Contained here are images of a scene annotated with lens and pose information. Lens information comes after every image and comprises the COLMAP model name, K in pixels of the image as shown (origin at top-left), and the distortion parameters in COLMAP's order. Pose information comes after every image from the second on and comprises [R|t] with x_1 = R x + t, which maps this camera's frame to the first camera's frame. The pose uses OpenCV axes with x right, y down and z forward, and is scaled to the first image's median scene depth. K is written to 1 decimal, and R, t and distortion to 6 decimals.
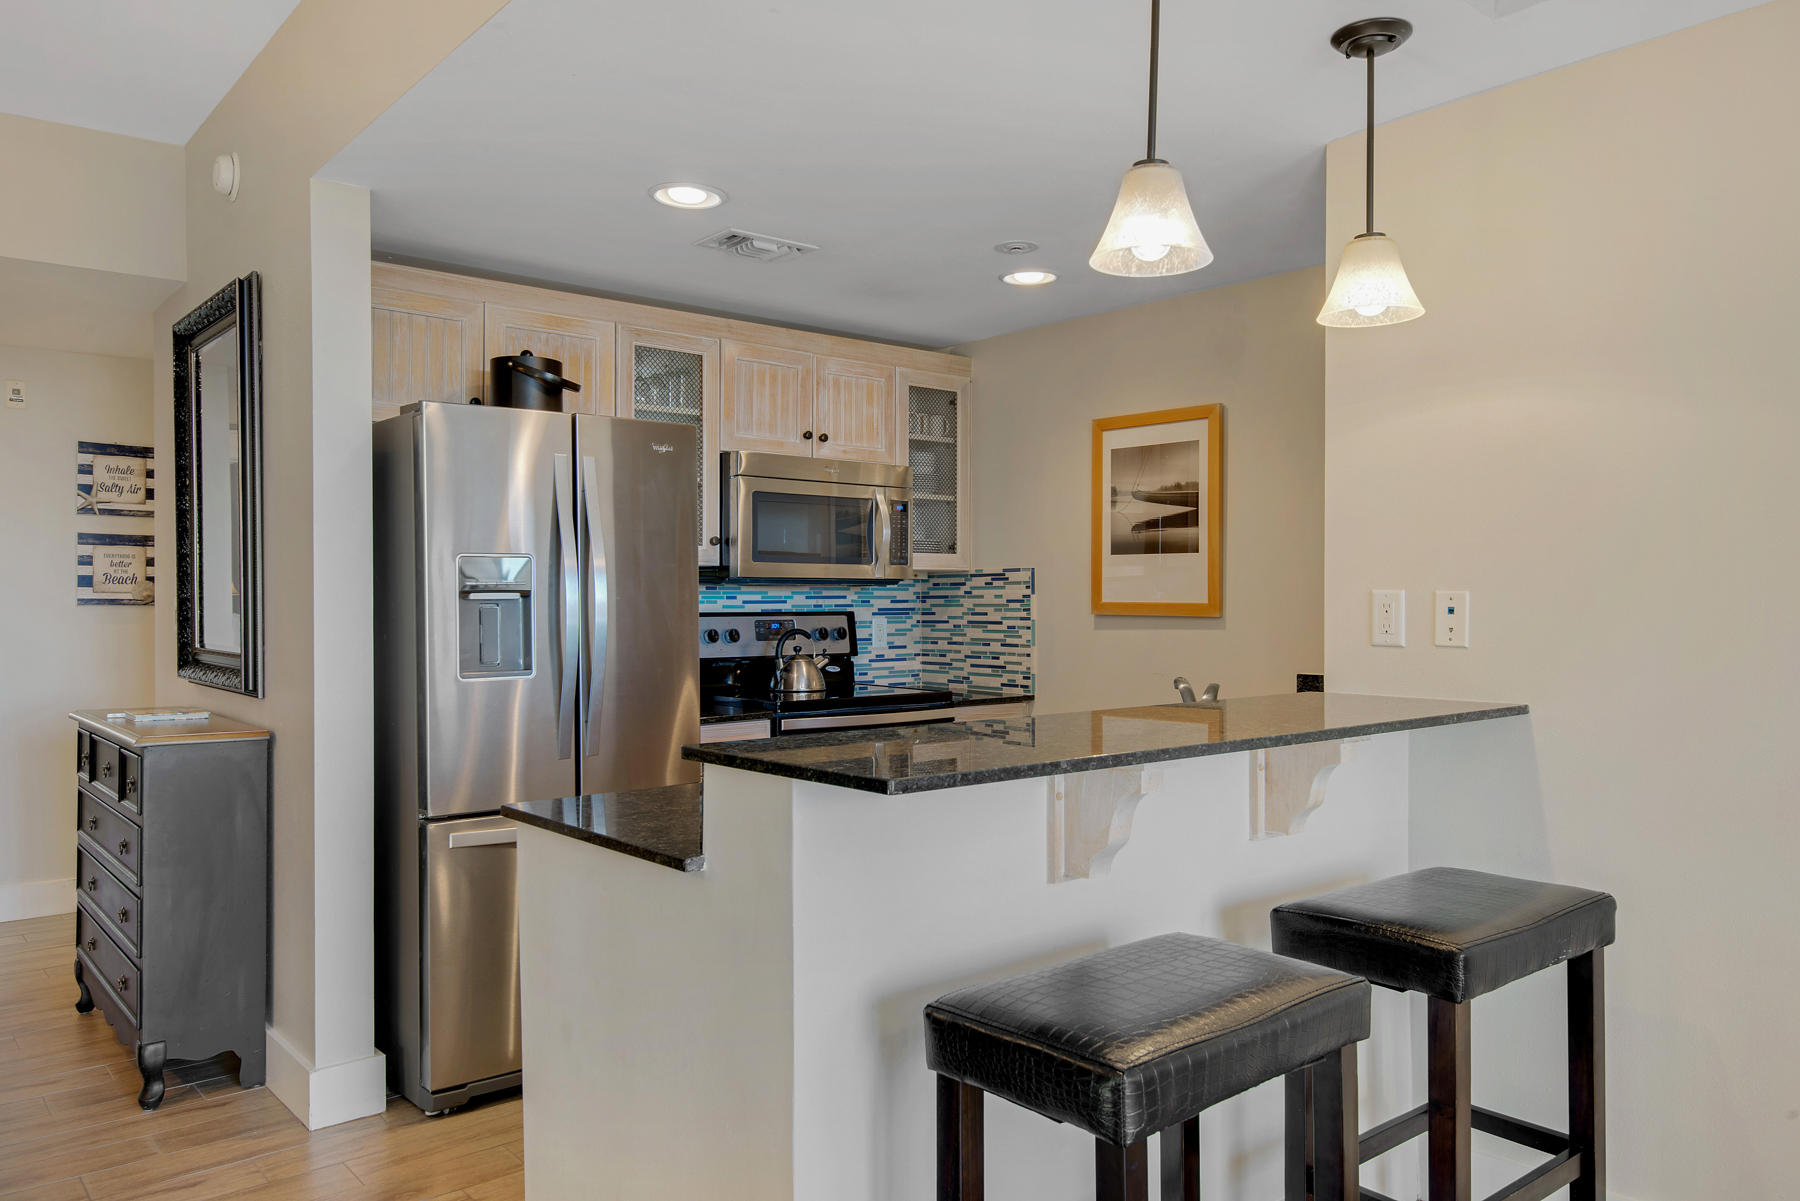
lens RADIAL K [[1307.2, 0, 900.0], [0, 1307.2, 600.5], [0, 0, 1]] dist [-0.000753, 0.000201]
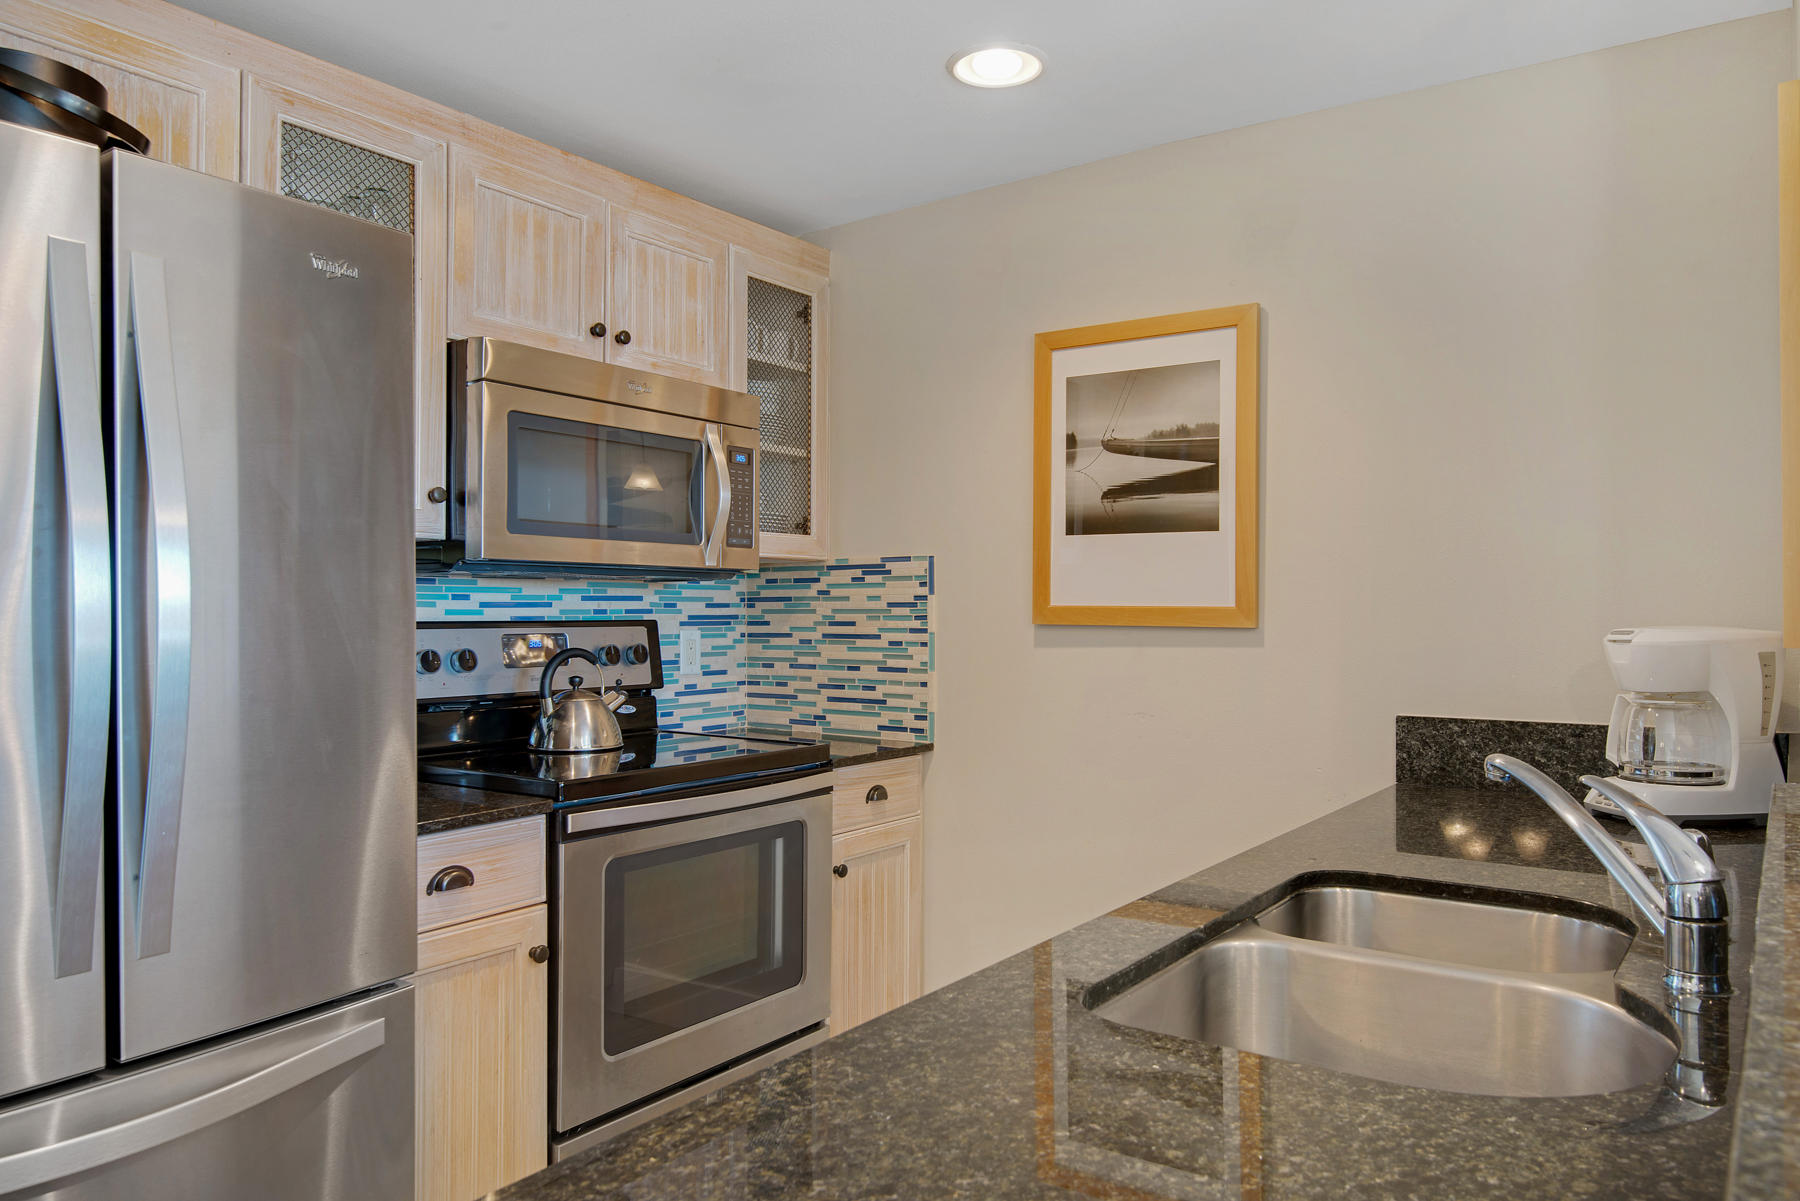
lens RADIAL K [[1202.1, 0, 900.0], [0, 1202.1, 600.5], [0, 0, 1]] dist [0.011727, -0.003695]
pose [[0.968219, 0.004458, 0.250063, -0.070675], [-0.002113, 0.999951, -0.009643, 0.004375], [-0.250094, 0.008808, 0.968181, 0.403496]]
